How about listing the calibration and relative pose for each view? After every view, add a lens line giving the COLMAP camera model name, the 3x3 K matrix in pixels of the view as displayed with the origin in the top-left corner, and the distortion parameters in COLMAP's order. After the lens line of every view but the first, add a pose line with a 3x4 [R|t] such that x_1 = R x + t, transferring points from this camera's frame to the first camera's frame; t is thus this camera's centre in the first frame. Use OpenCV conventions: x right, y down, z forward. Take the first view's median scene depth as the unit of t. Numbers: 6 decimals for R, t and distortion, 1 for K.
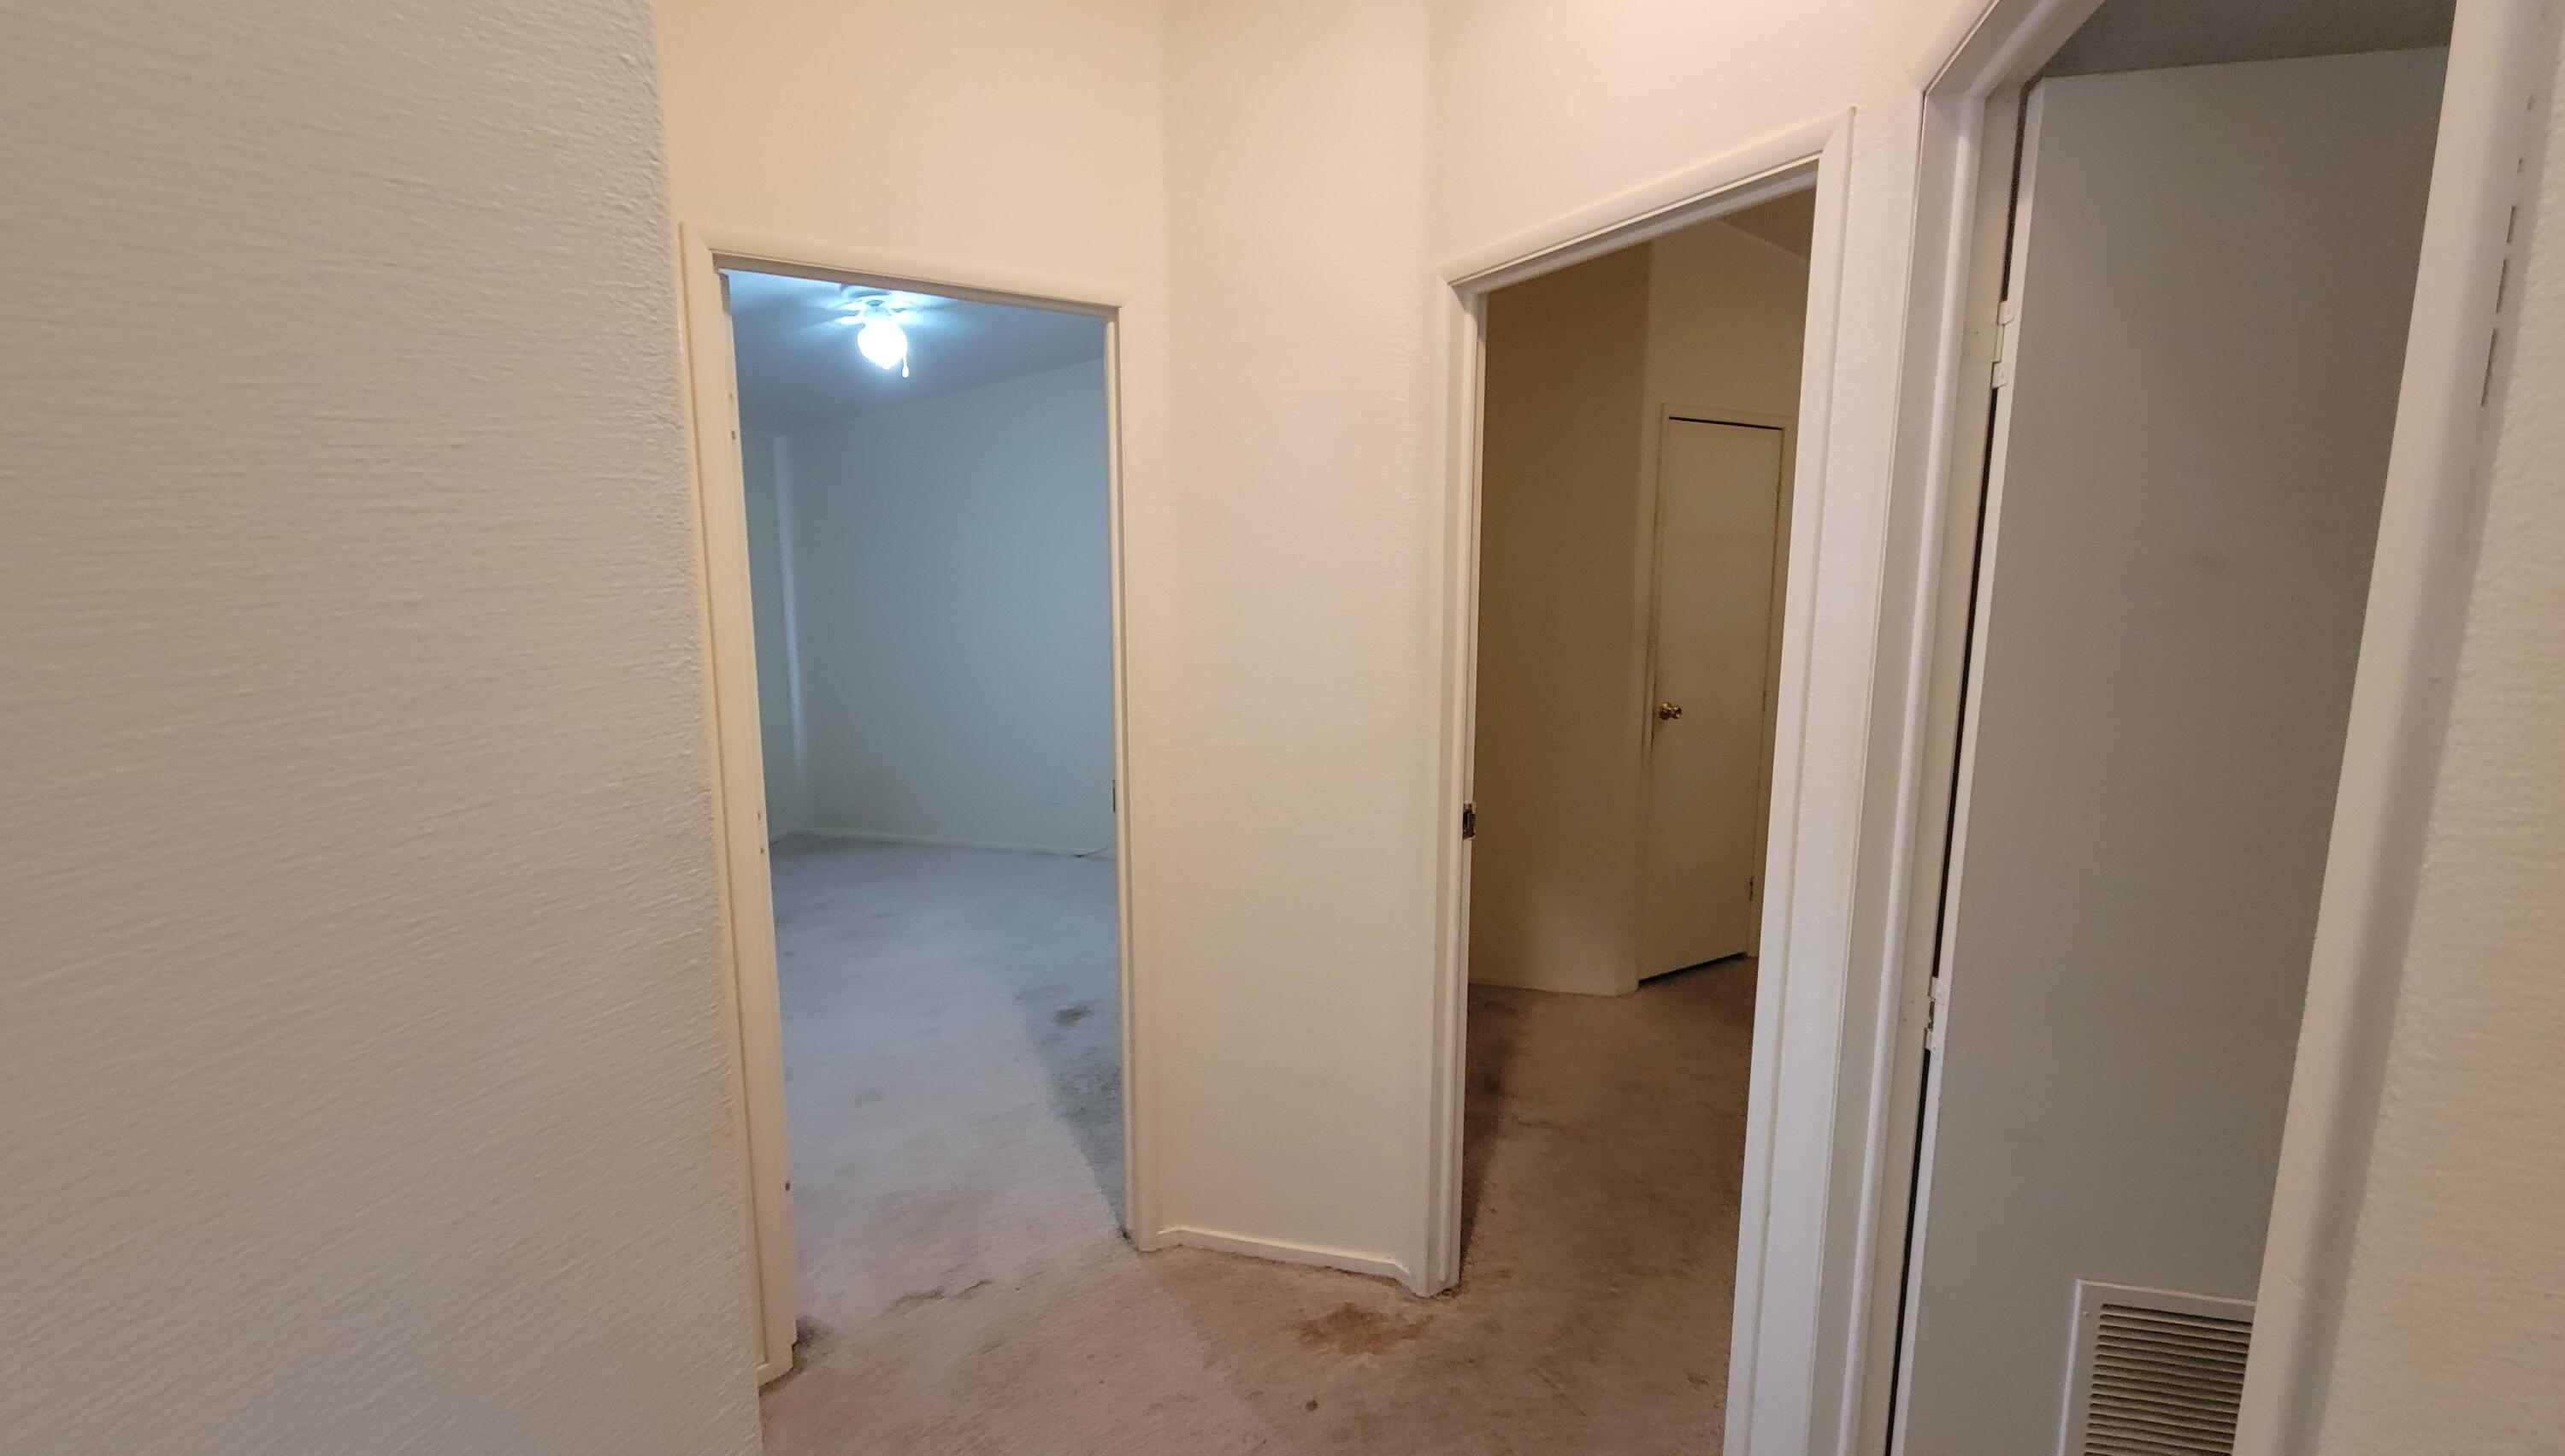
lens RADIAL K [[1061.6, 0, 1291.7], [0, 1061.6, 738.2], [0, 0, 1]] dist [0.000999, 0.000096]
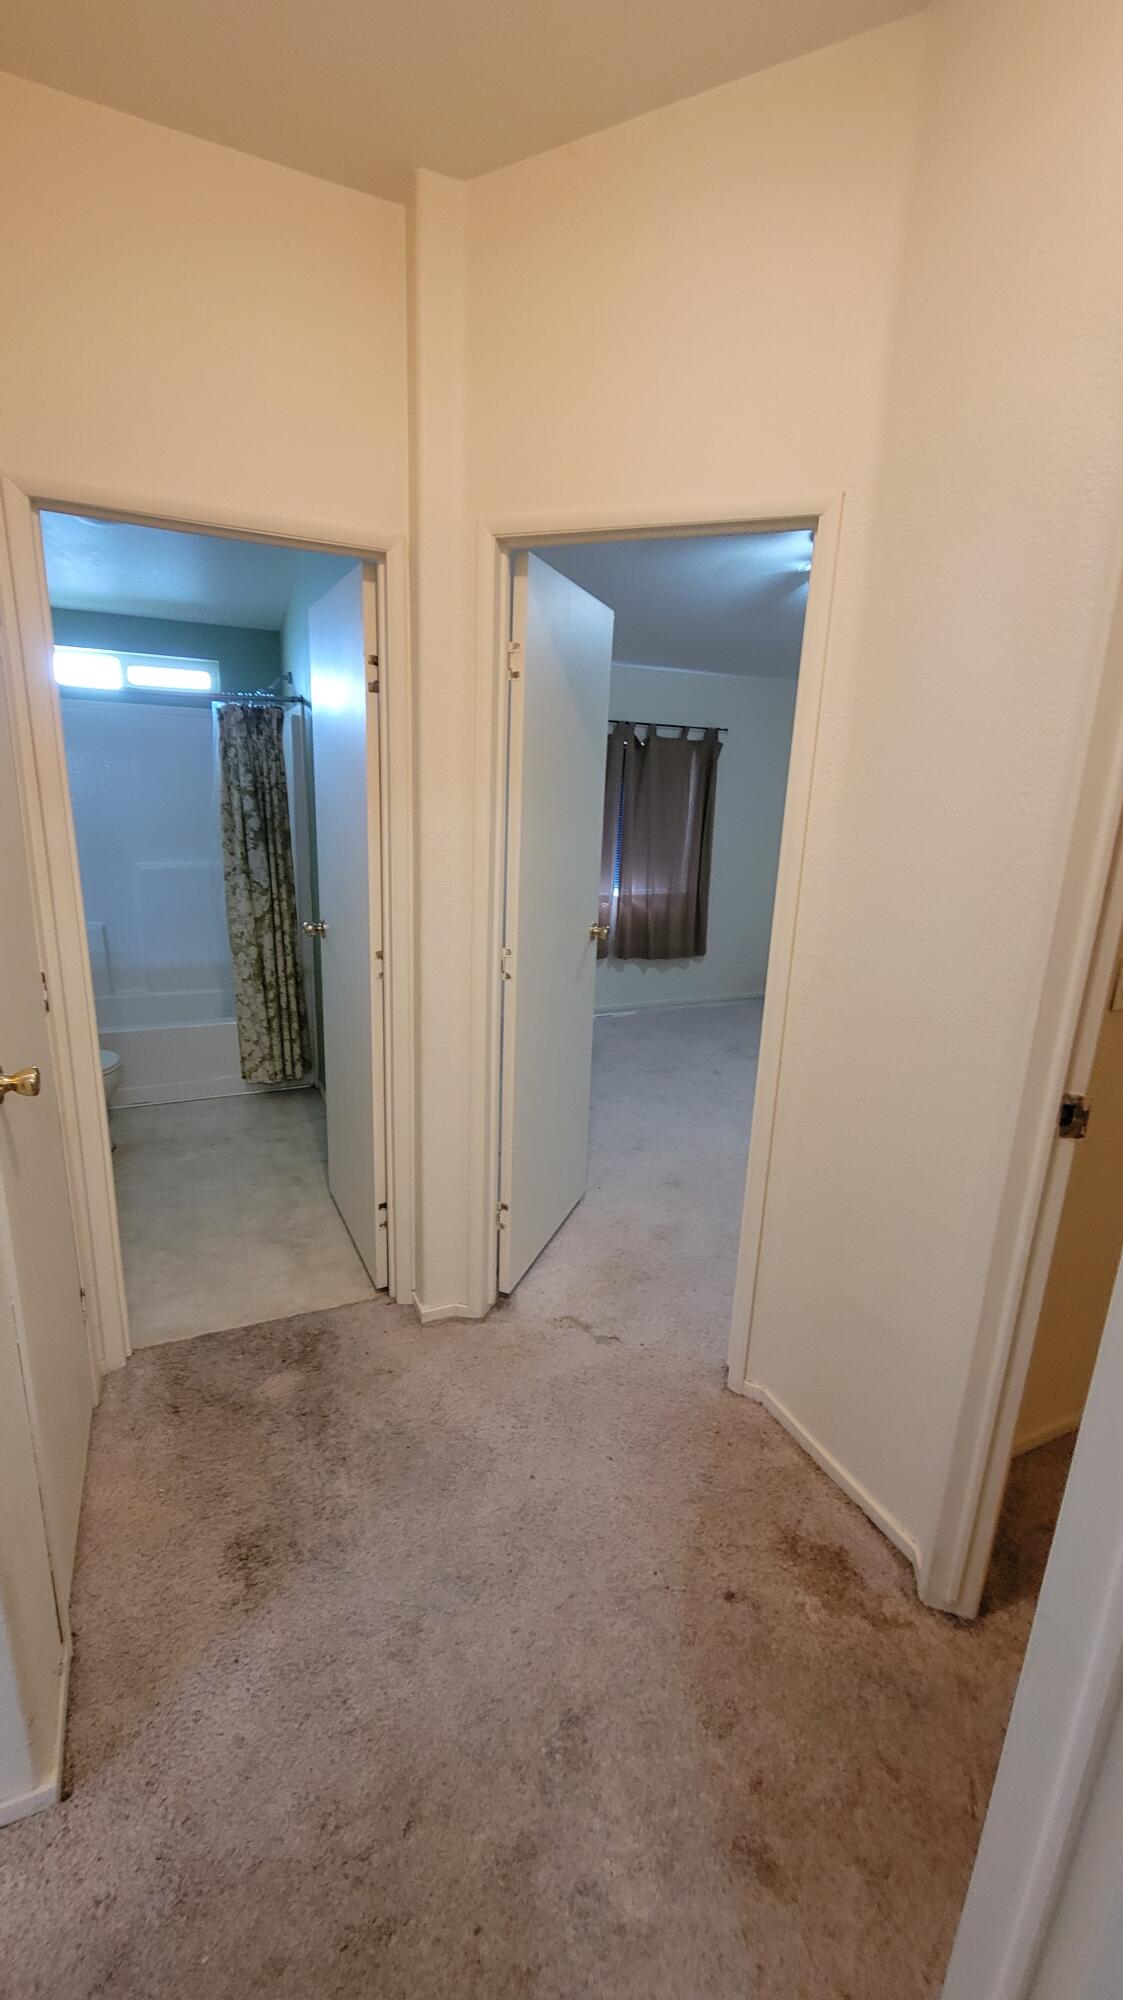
lens RADIAL K [[827.1, 0, 568.9], [0, 827.1, 1007.1], [0, 0, 1]] dist [-0.001255, -0.000114]
pose [[0.627184, 0.221637, -0.746671, 0.338338], [-0.154911, 0.975002, 0.159291, -0.037011], [0.763310, 0.015763, 0.645840, 0.290745]]
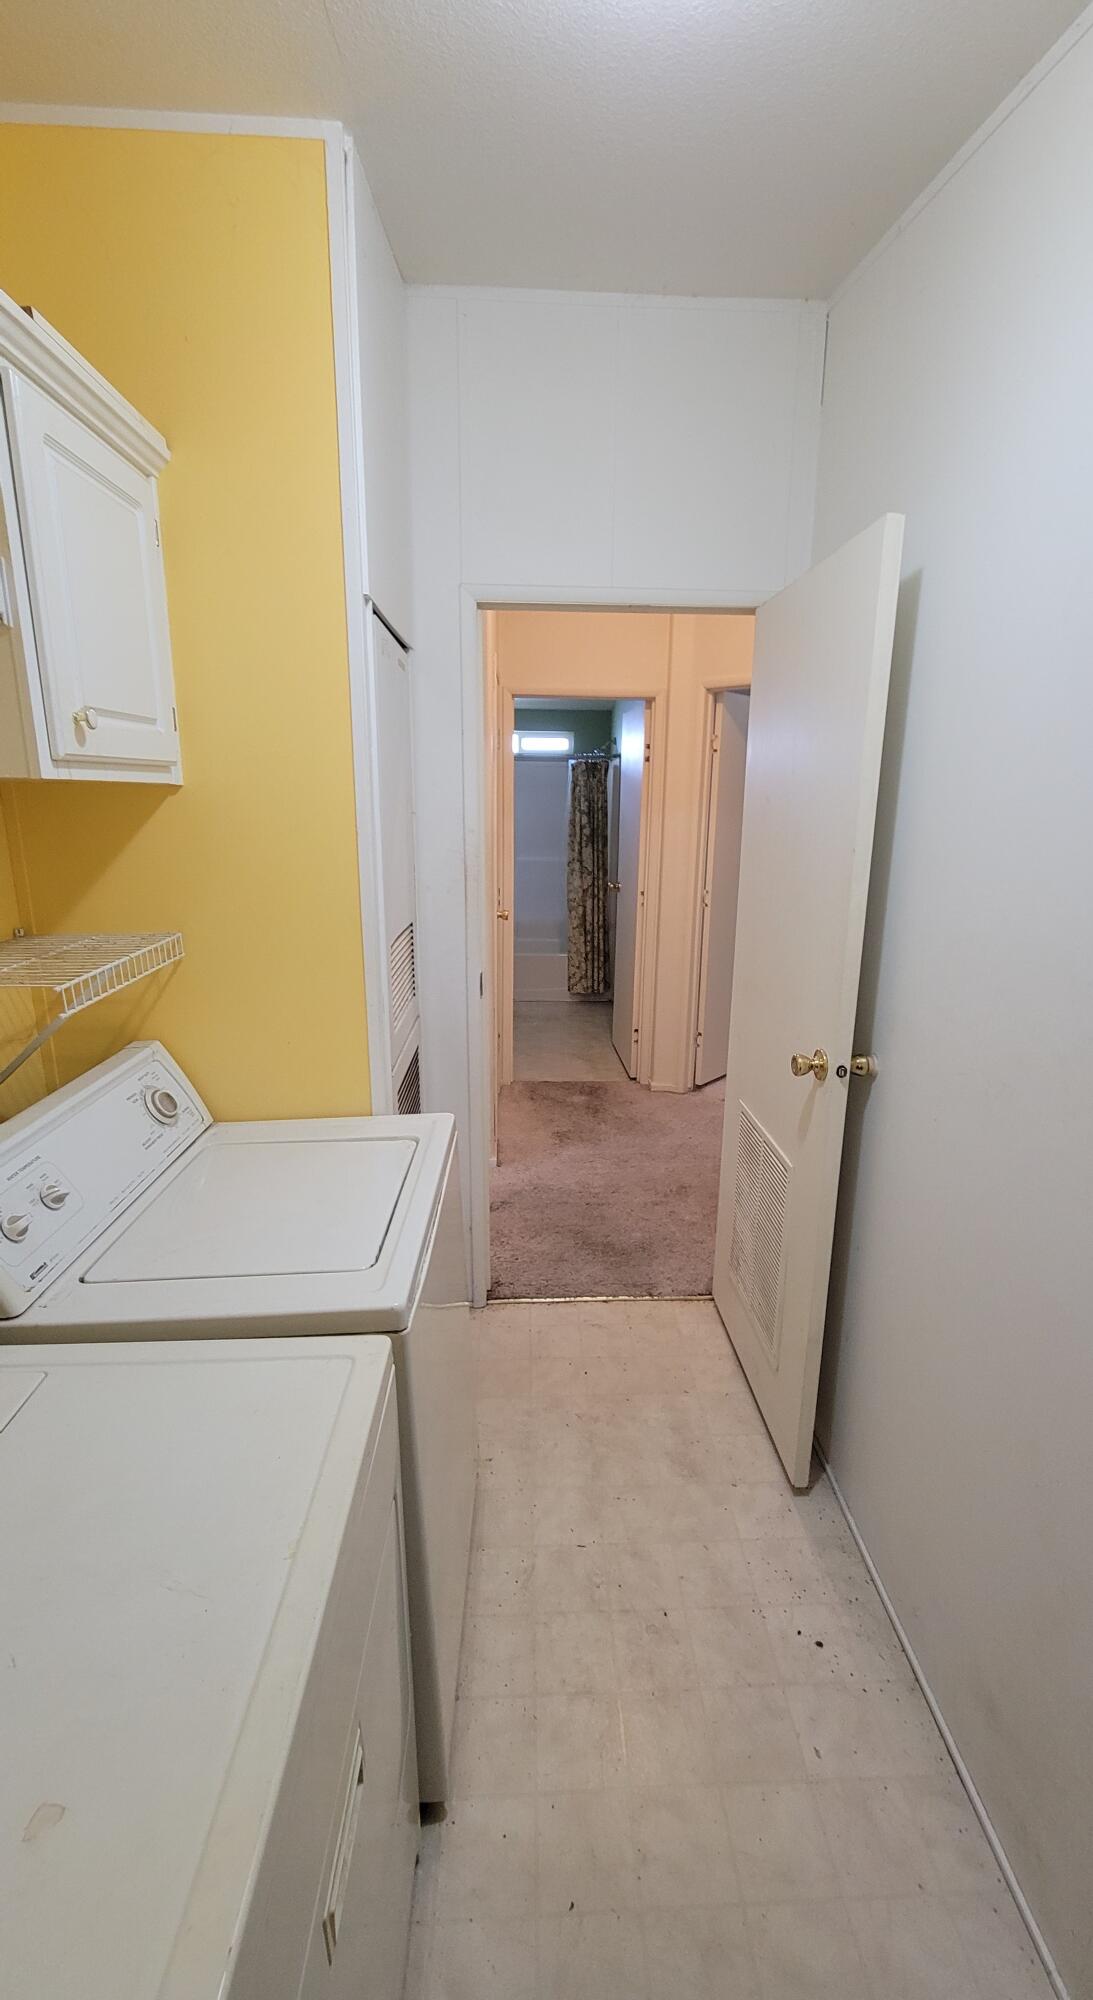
lens RADIAL K [[829.6, 0, 549.5], [0, 829.6, 1001.8], [0, 0, 1]] dist [0.000095, 0.000015]
pose [[0.276433, 0.230533, -0.932973, 1.234553], [-0.156429, 0.968649, 0.193000, -0.000641], [0.948217, 0.092593, 0.303828, -0.010450]]
